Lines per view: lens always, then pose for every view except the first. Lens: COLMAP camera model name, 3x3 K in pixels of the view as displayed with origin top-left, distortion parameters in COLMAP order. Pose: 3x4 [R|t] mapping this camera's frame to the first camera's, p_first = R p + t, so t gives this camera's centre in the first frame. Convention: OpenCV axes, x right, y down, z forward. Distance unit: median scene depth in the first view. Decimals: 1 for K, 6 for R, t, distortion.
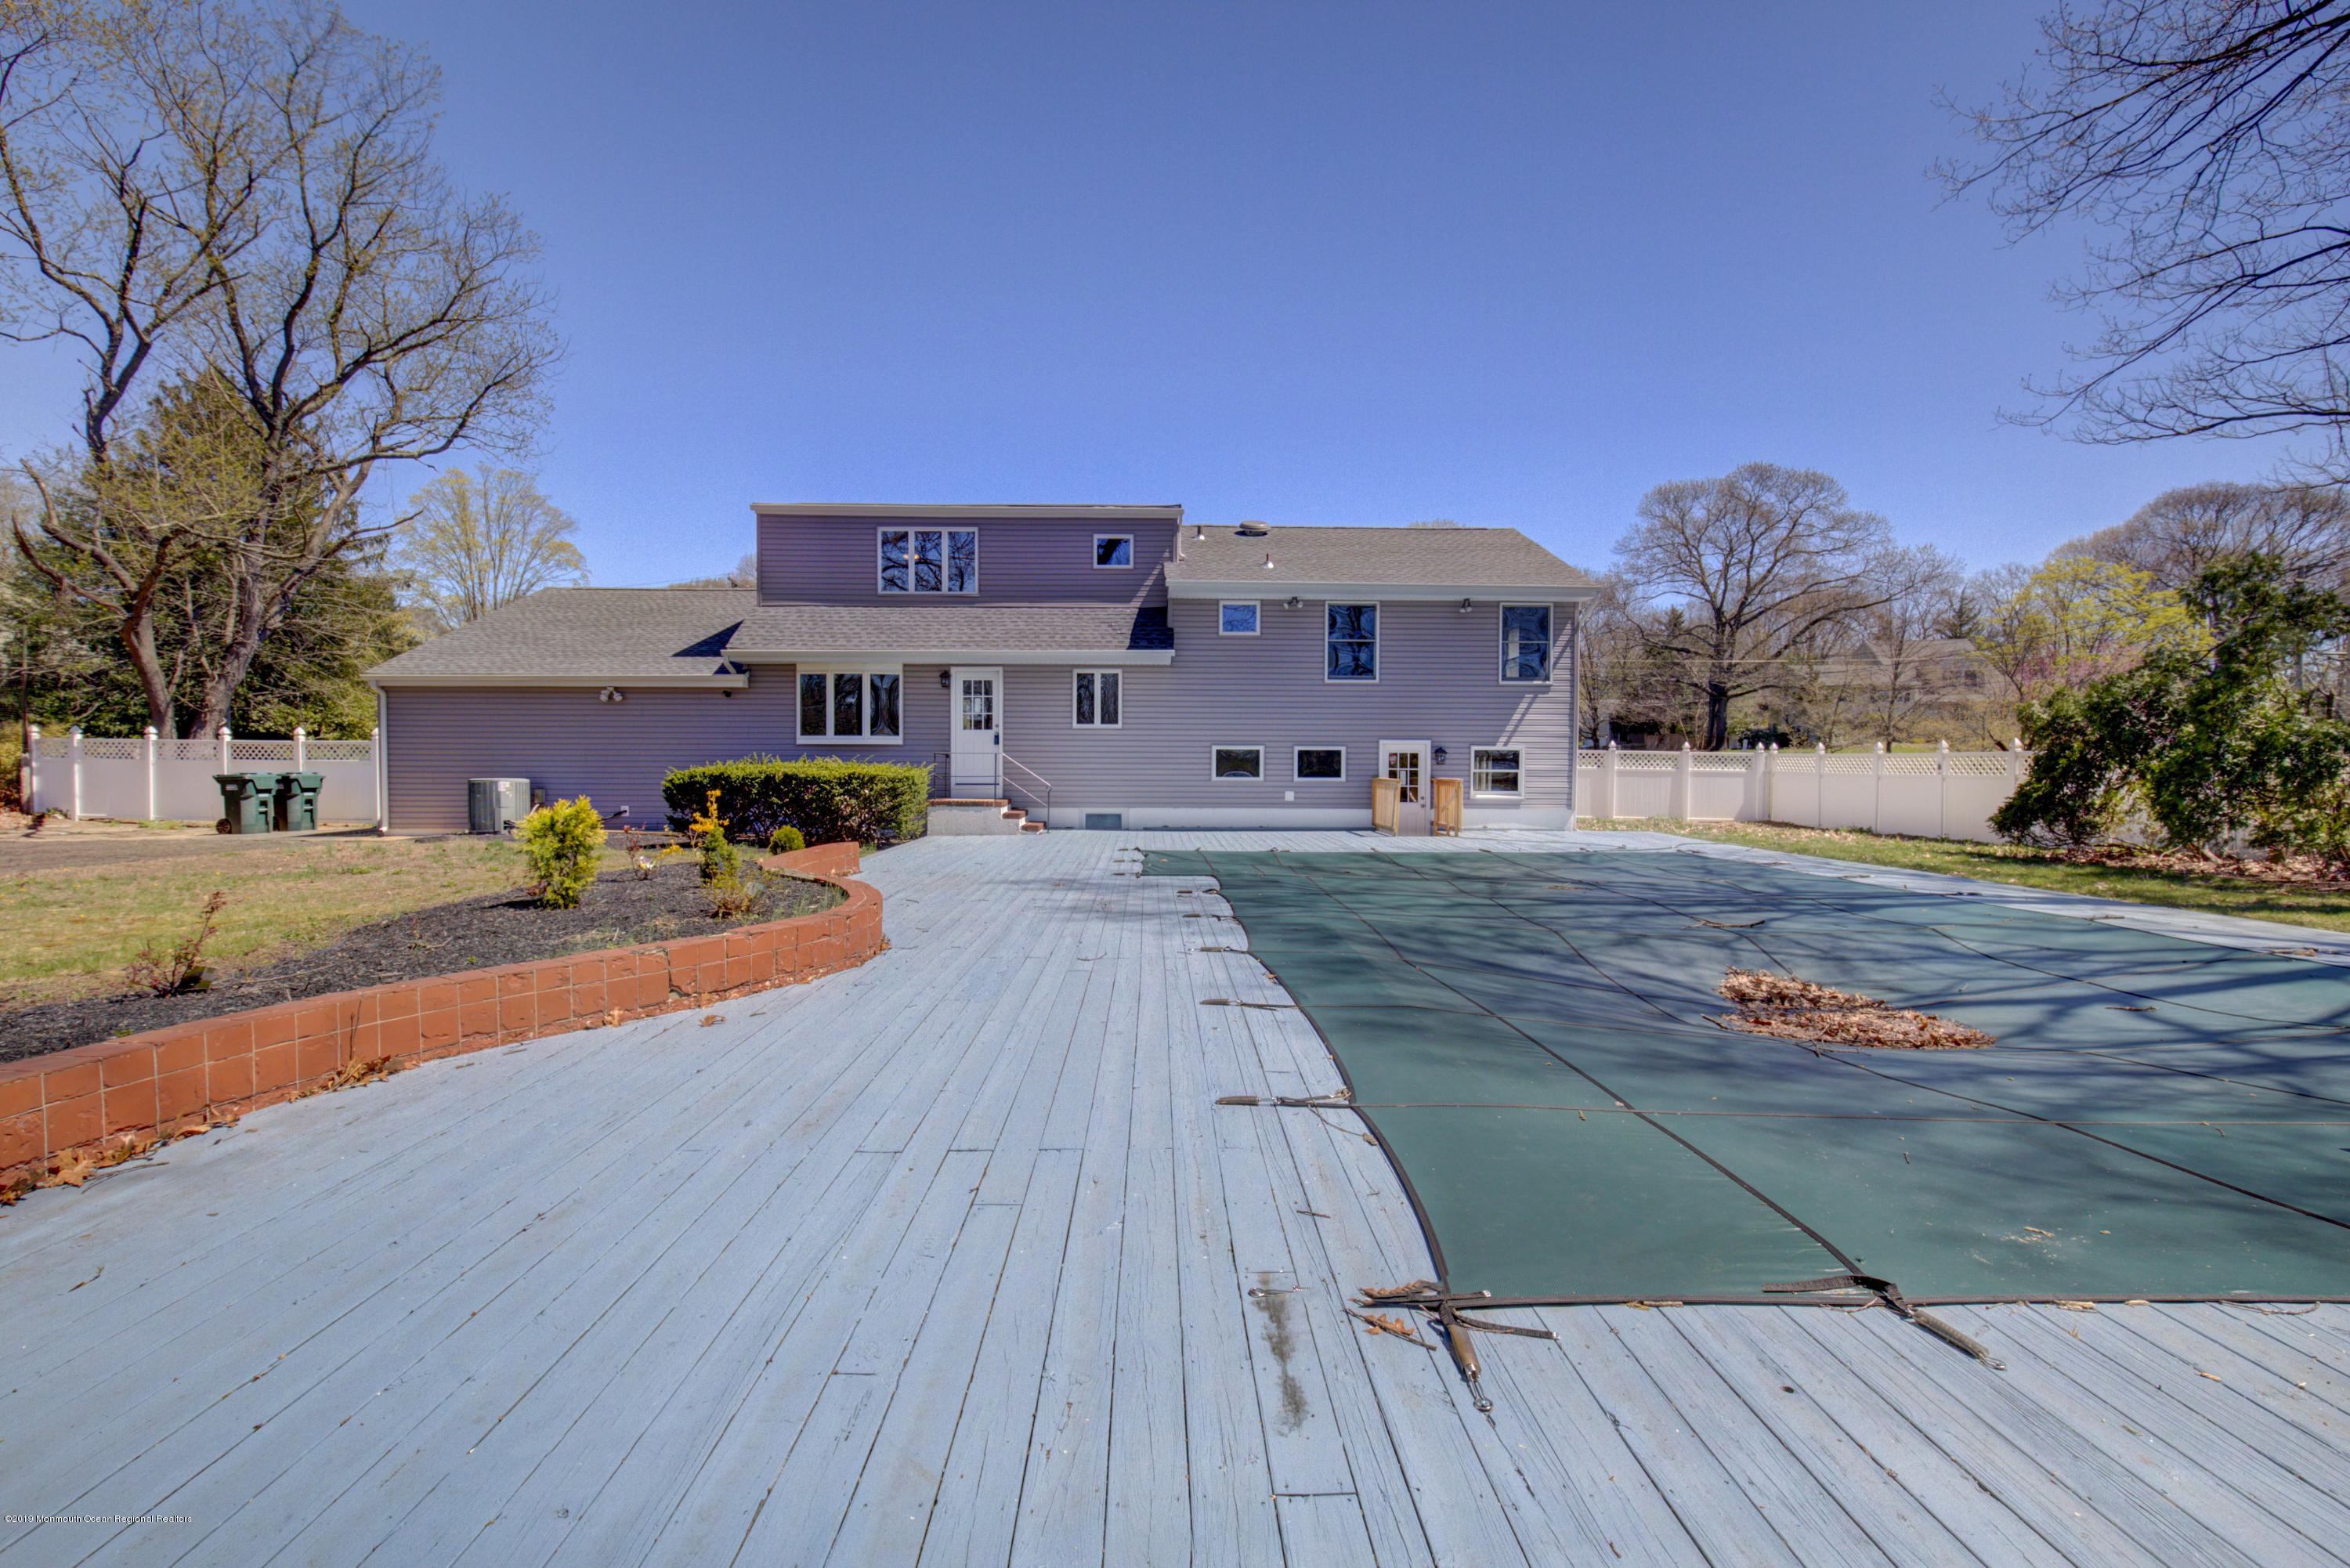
lens RADIAL K [[1064.4, 0, 1180.2], [0, 1064.4, 787.1], [0, 0, 1]] dist [-0.001614, 0.000275]
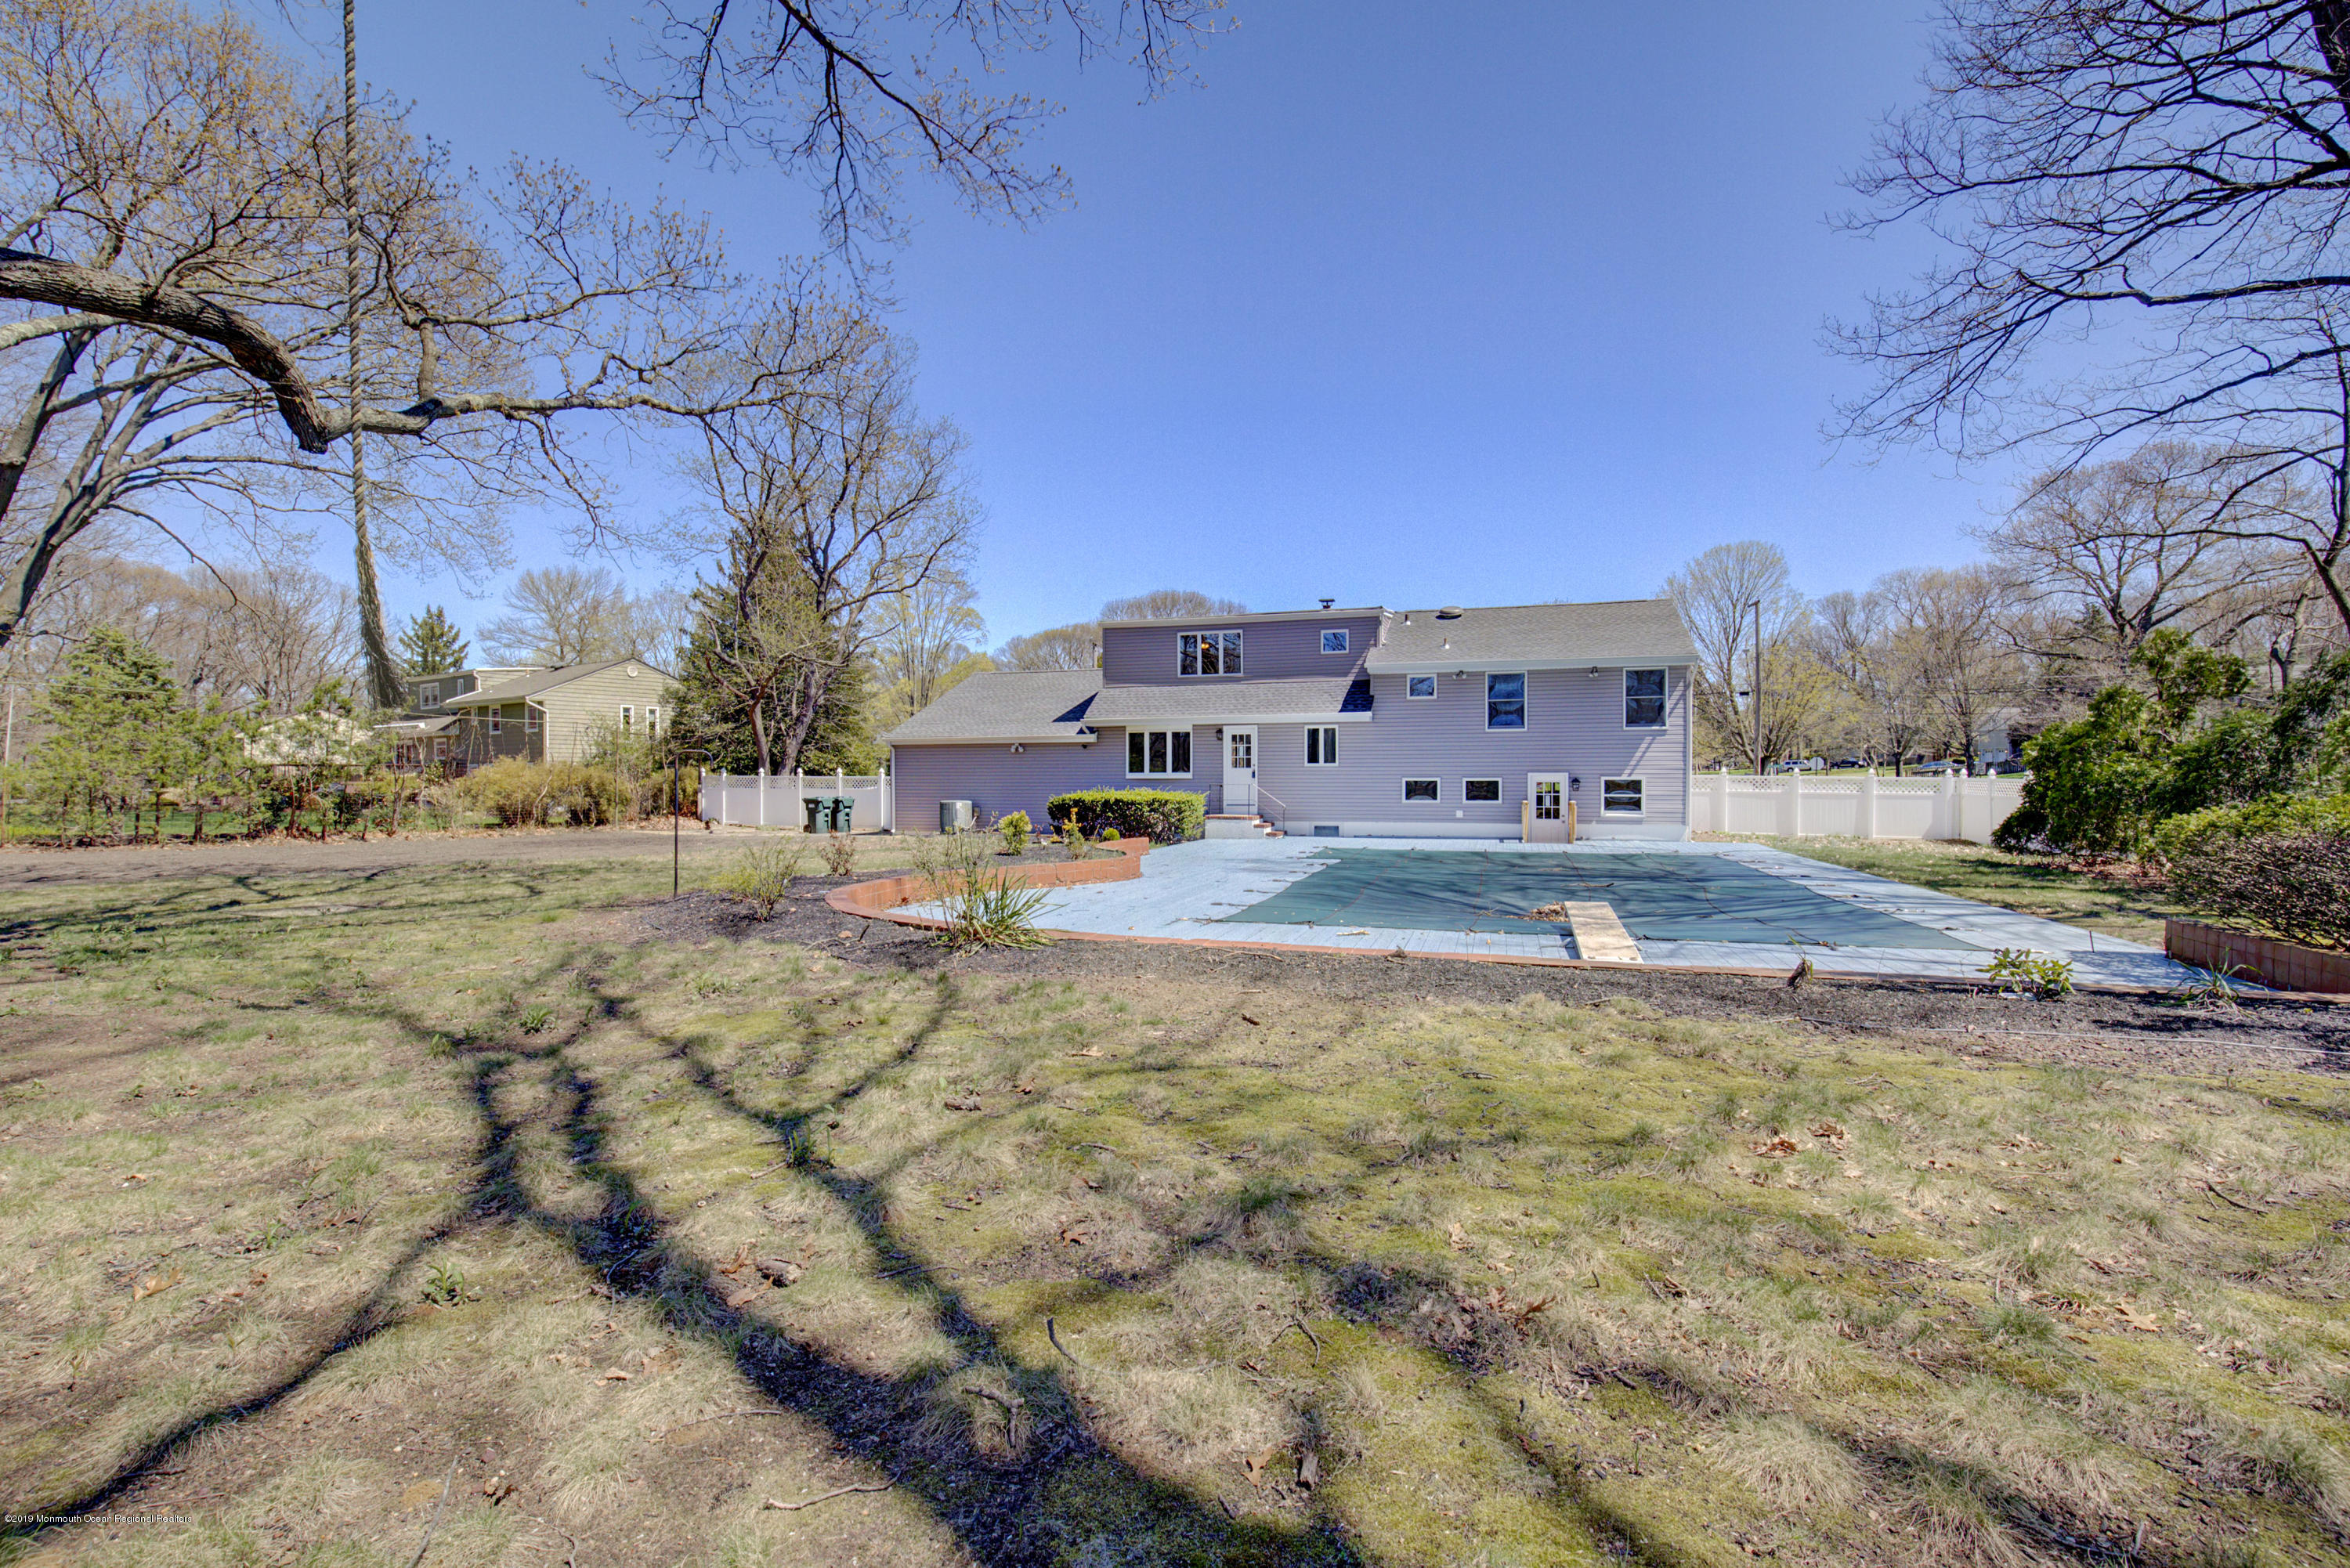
lens RADIAL K [[1064.4, 0, 1180.2], [0, 1064.4, 787.1], [0, 0, 1]] dist [-0.001614, 0.000275]
pose [[0.949281, -0.003206, -0.314413, 0.191194], [-0.001900, 0.999871, -0.015931, -0.003431], [0.314424, 0.015721, 0.949152, -0.420854]]
